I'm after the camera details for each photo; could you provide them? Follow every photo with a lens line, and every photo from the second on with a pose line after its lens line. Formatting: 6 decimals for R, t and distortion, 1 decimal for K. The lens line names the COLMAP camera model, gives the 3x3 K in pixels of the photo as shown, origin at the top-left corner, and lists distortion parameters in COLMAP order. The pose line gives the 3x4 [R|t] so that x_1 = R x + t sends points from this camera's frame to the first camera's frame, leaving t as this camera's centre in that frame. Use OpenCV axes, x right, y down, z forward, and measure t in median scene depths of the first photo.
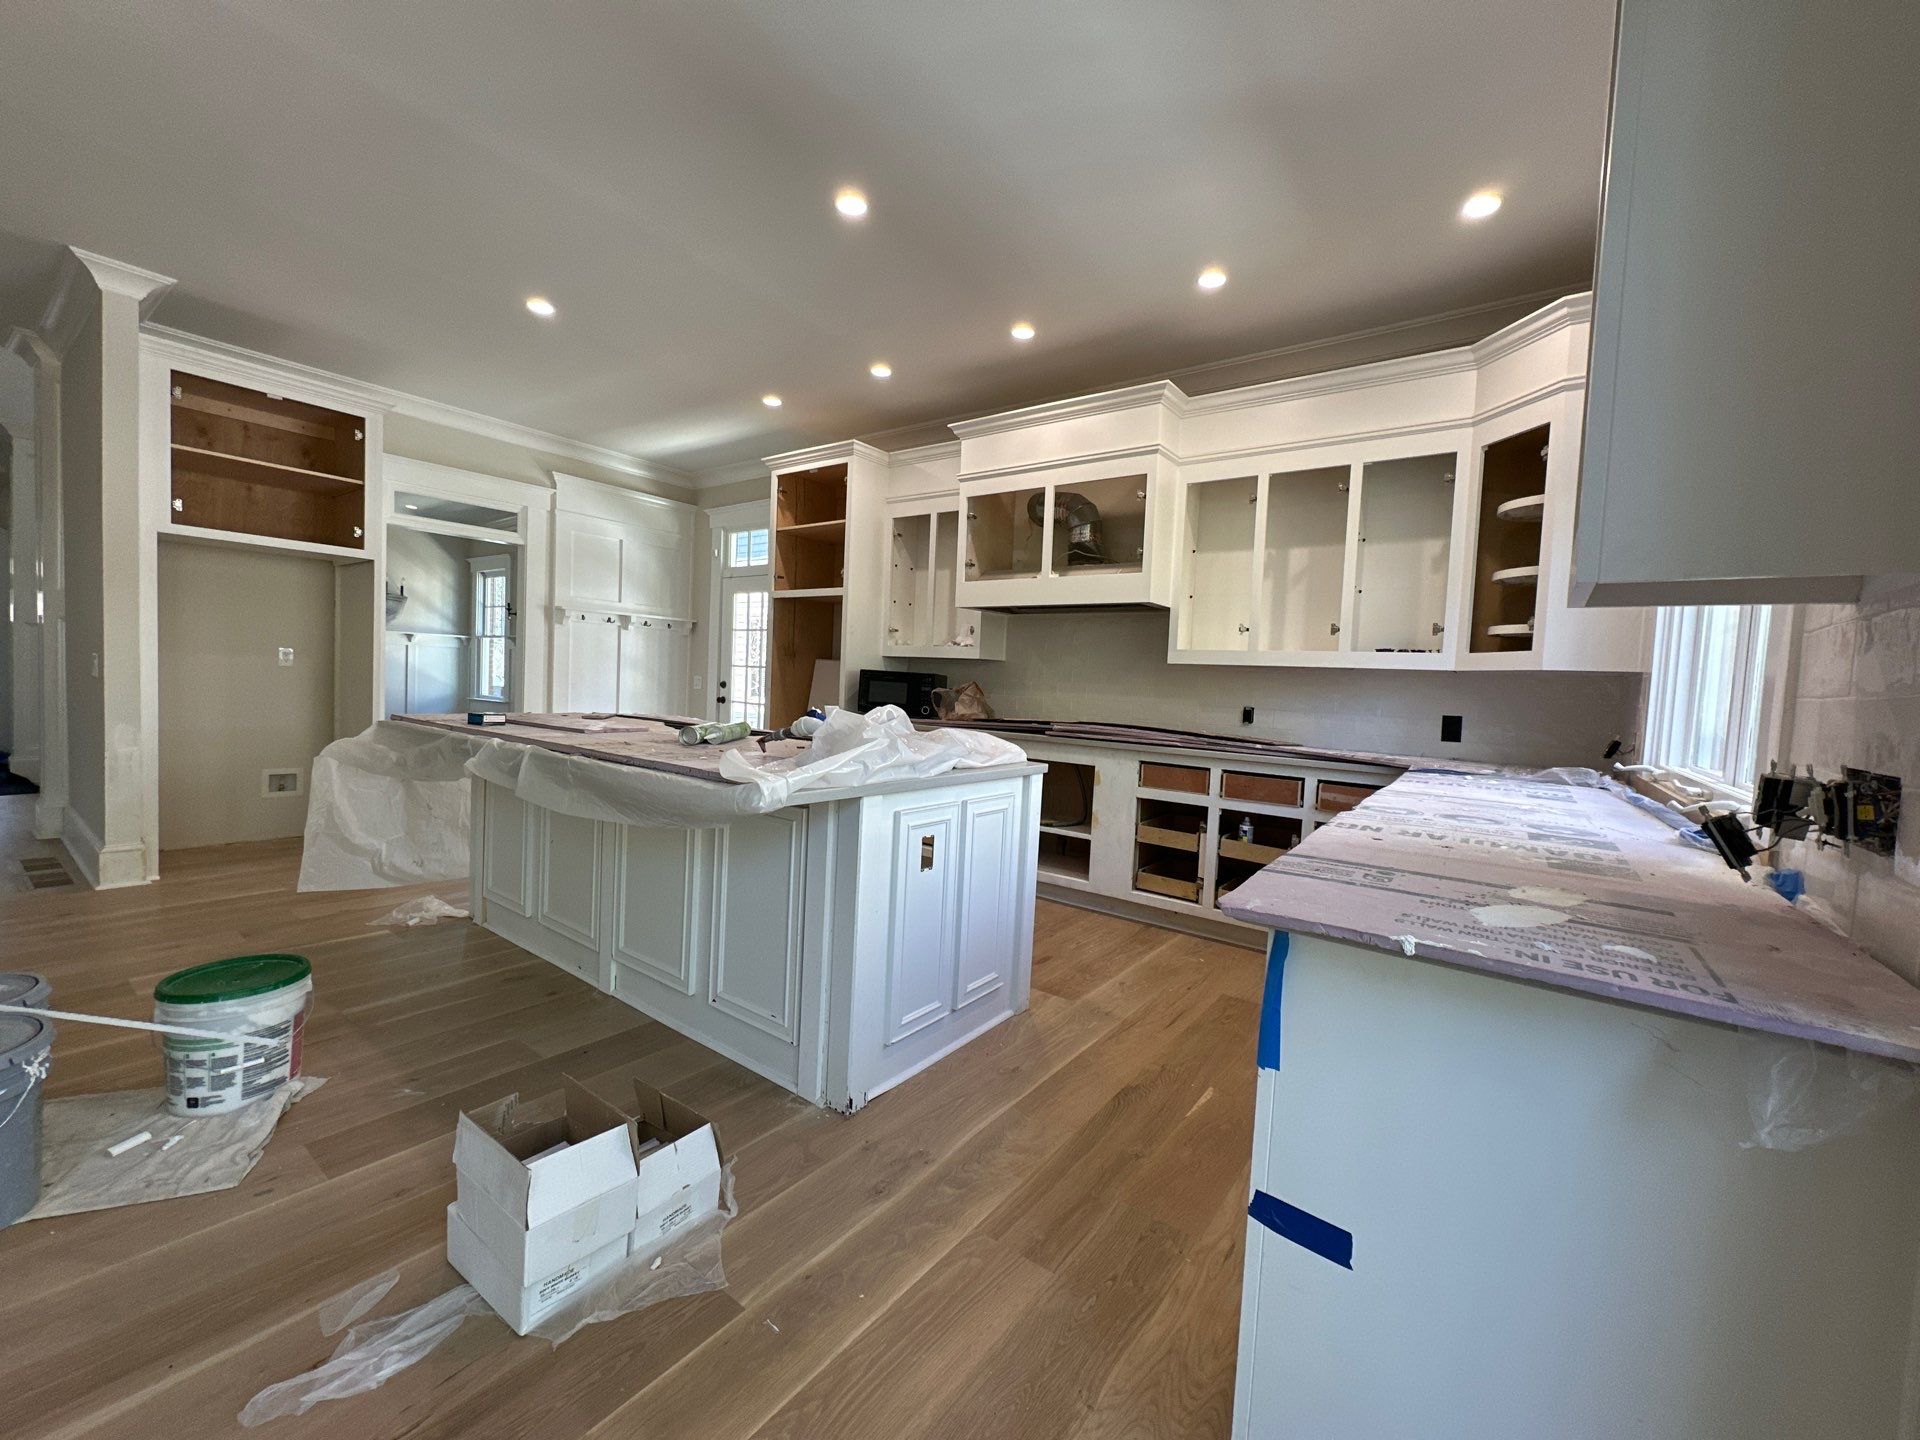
lens RADIAL K [[767.8, 0, 960.0], [0, 767.8, 720.0], [0, 0, 1]] dist [-0.001549, 0.000089]
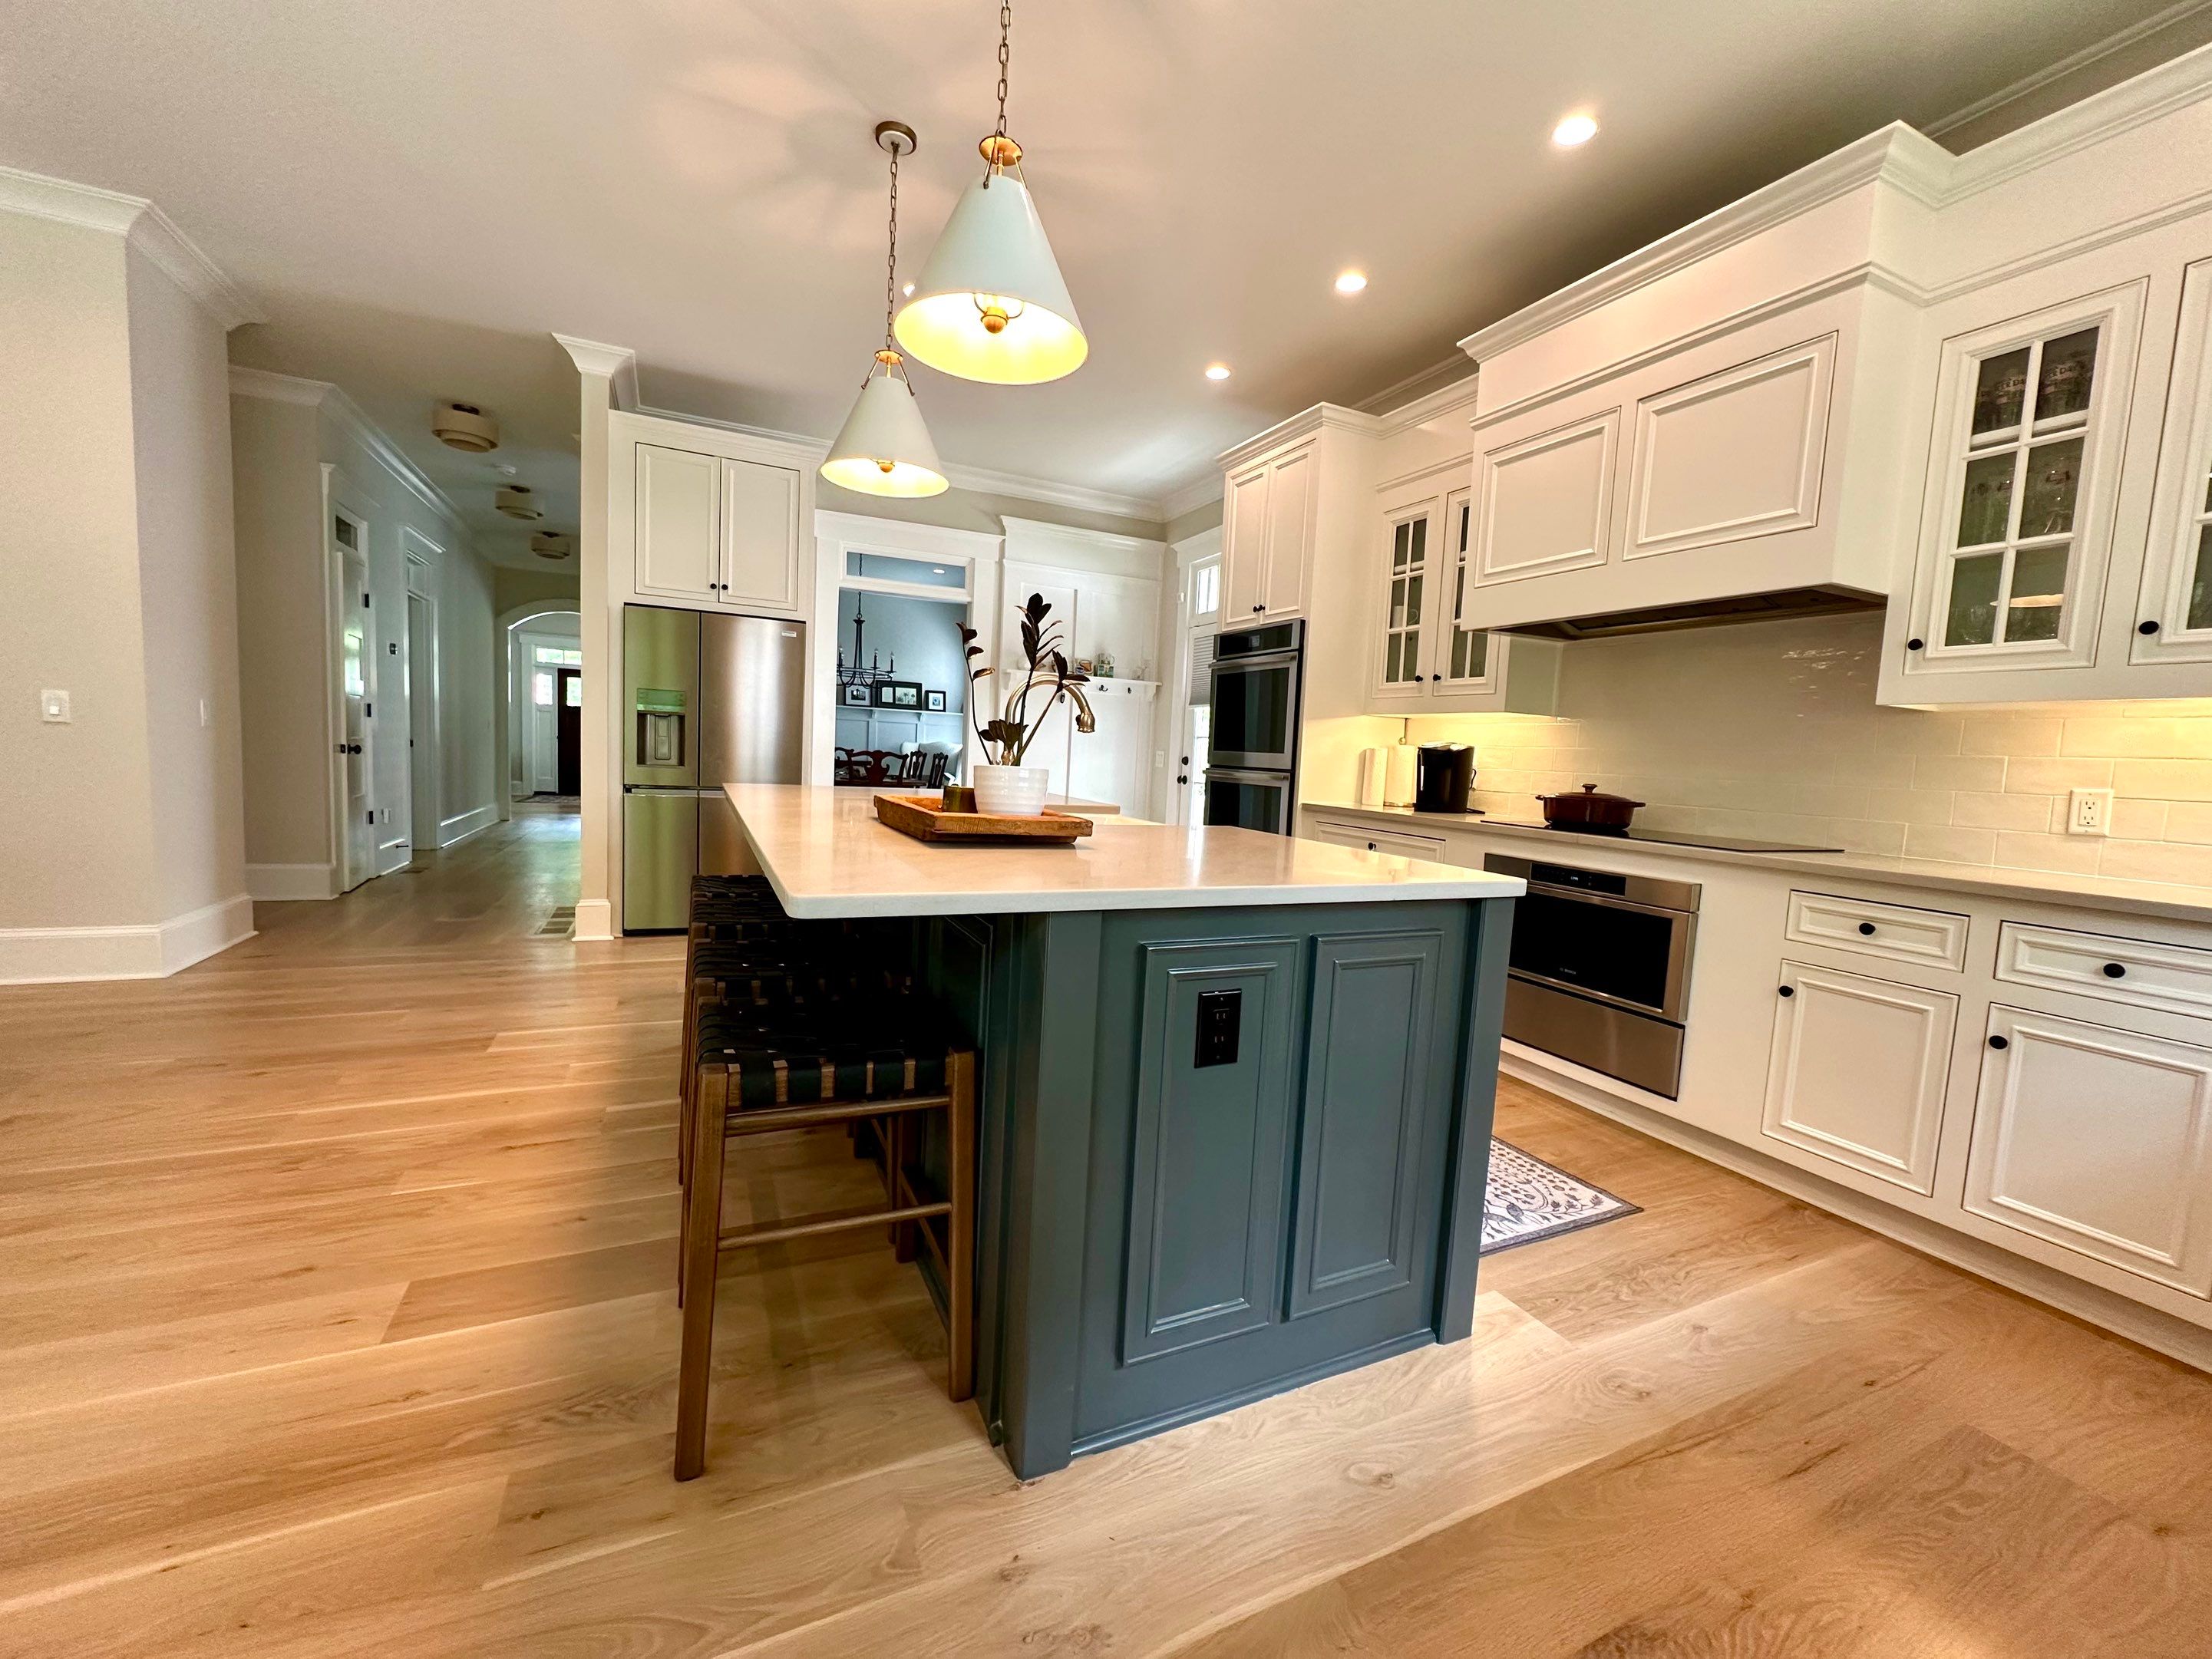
lens RADIAL K [[884.5, 0, 1106.0], [0, 884.5, 829.5], [0, 0, 1]] dist [-0.001549, 0.000089]
pose [[0.881705, 0.039836, -0.470117, 0.098257], [-0.033195, 0.999198, 0.022411, 0.013650], [0.470632, -0.004154, 0.882320, 0.238036]]
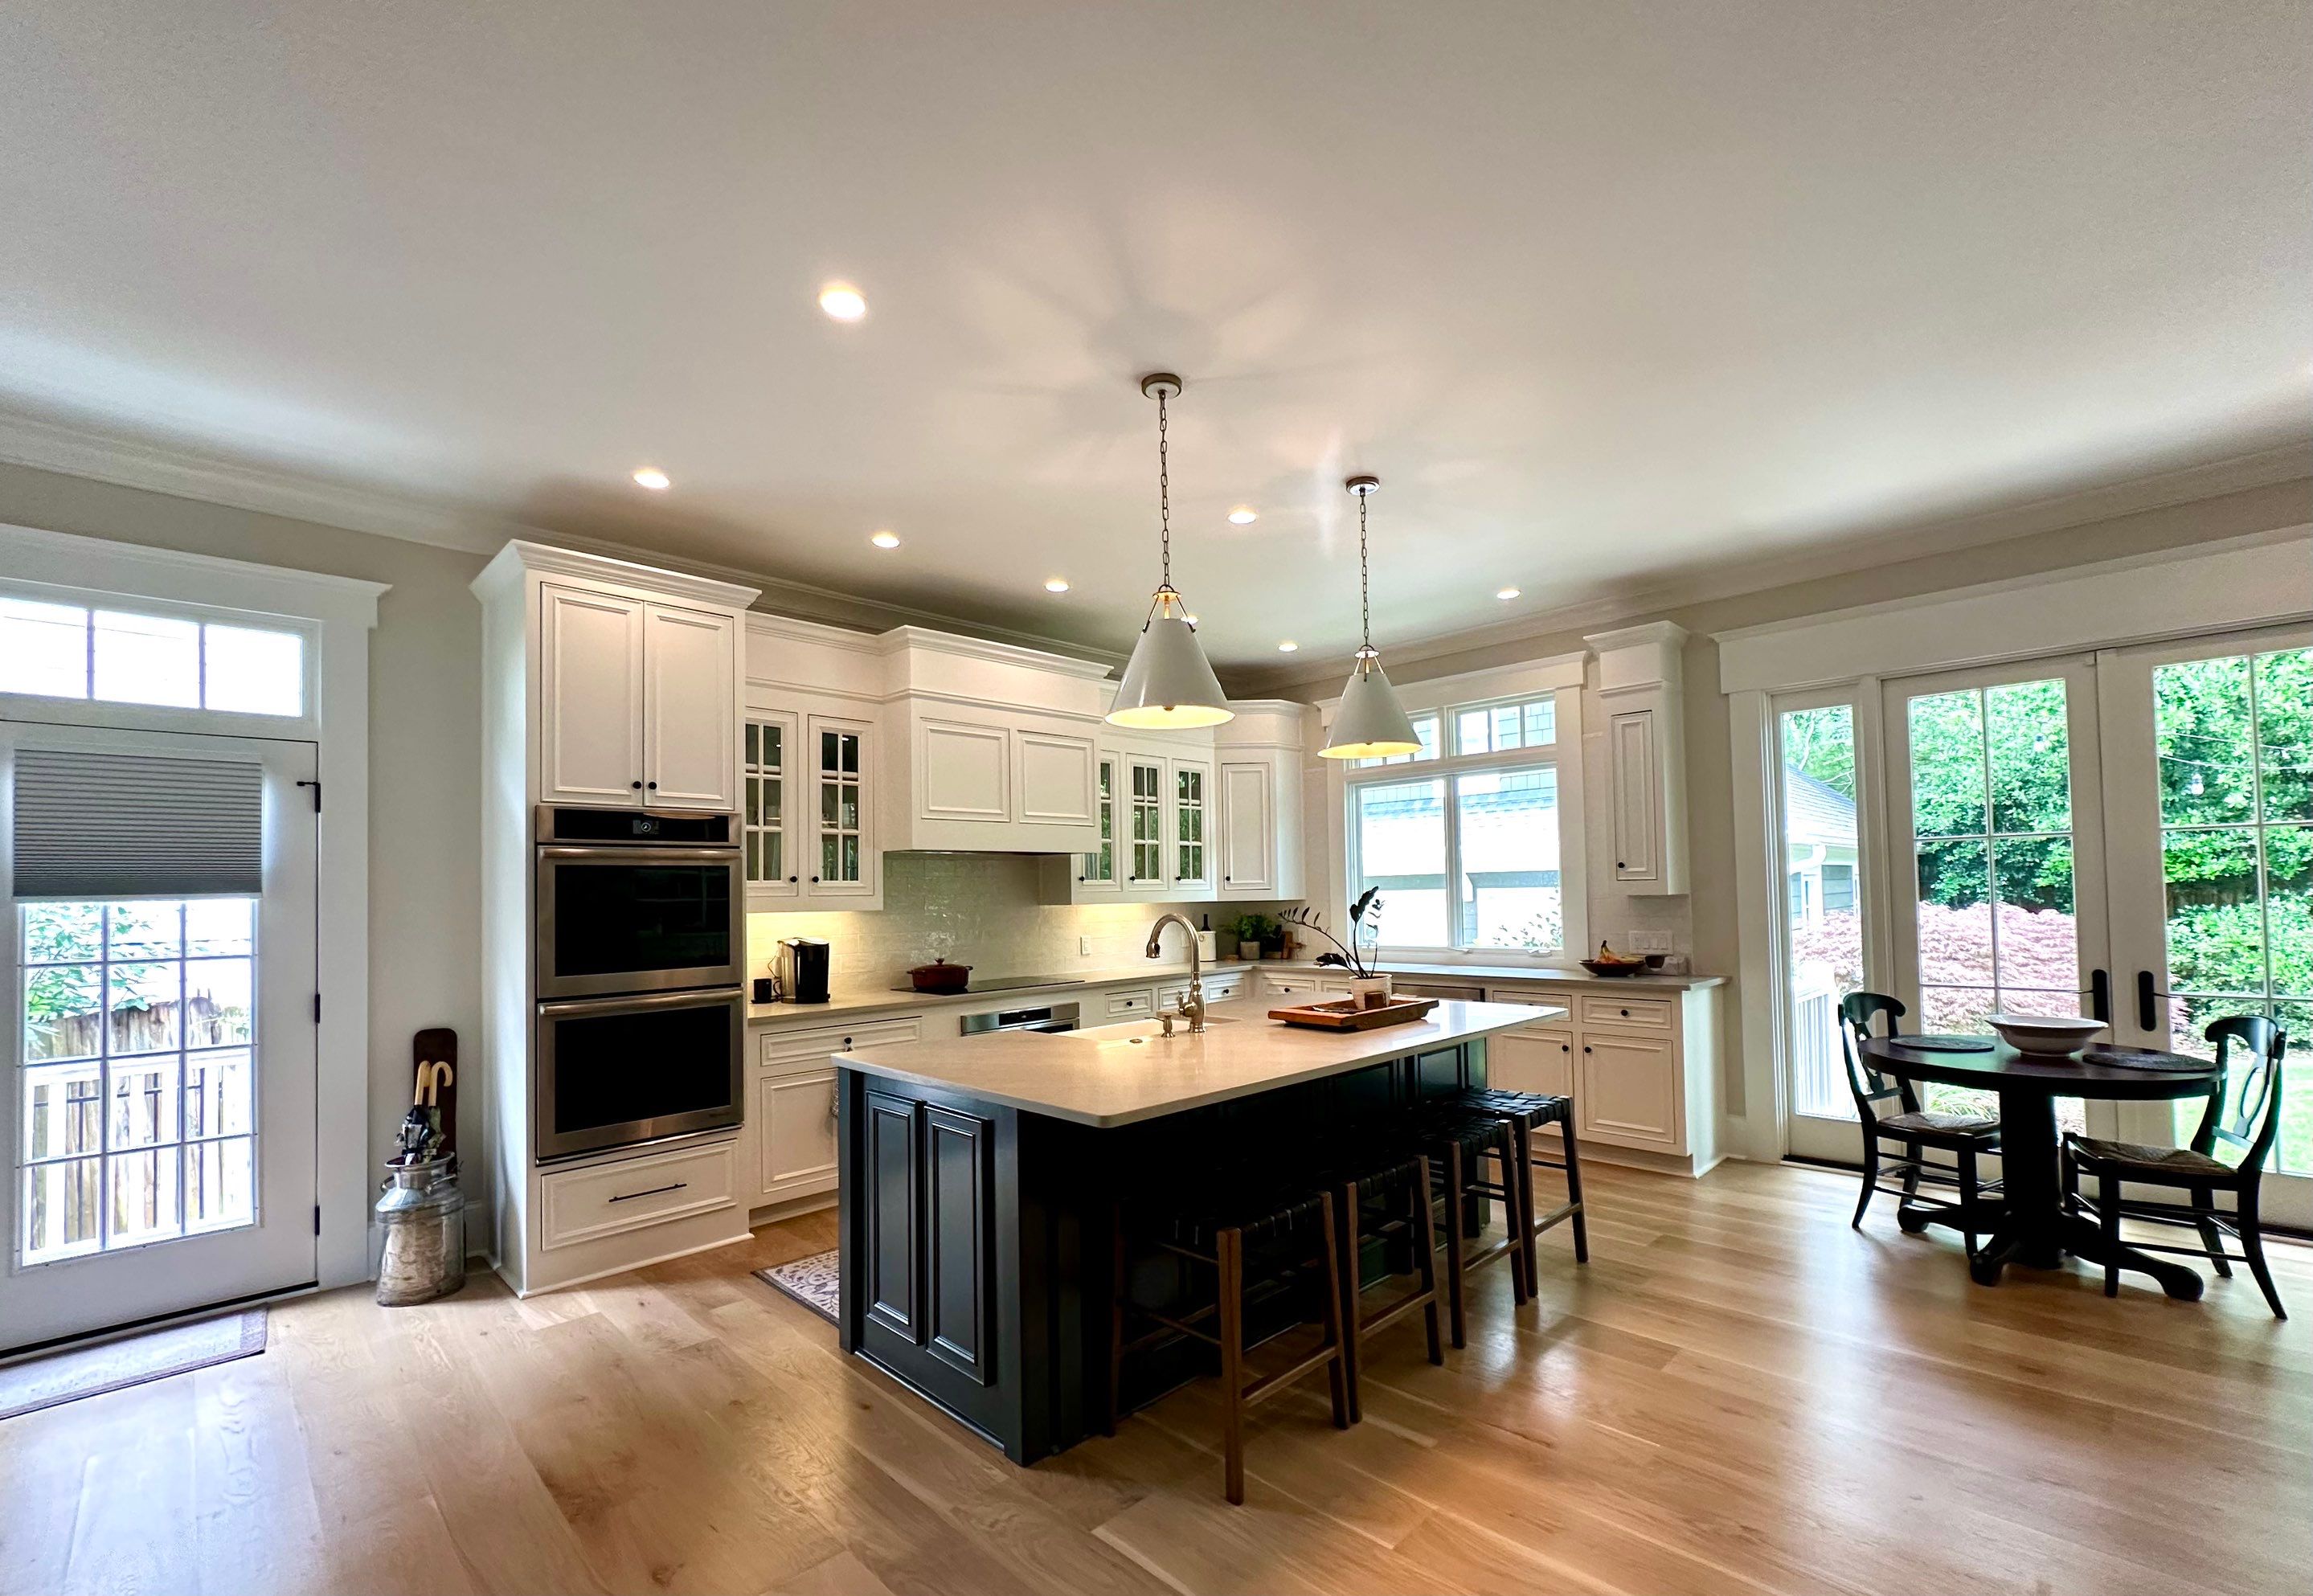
lens RADIAL K [[968.1, 0, 1146.1], [0, 968.1, 870.3], [0, 0, 1]] dist [-0.000810, -0.000136]
pose [[0.156214, -0.026633, 0.987364, -1.160537], [0.067792, 0.997568, 0.016182, -0.149730], [-0.985394, 0.064408, 0.157639, 0.699138]]
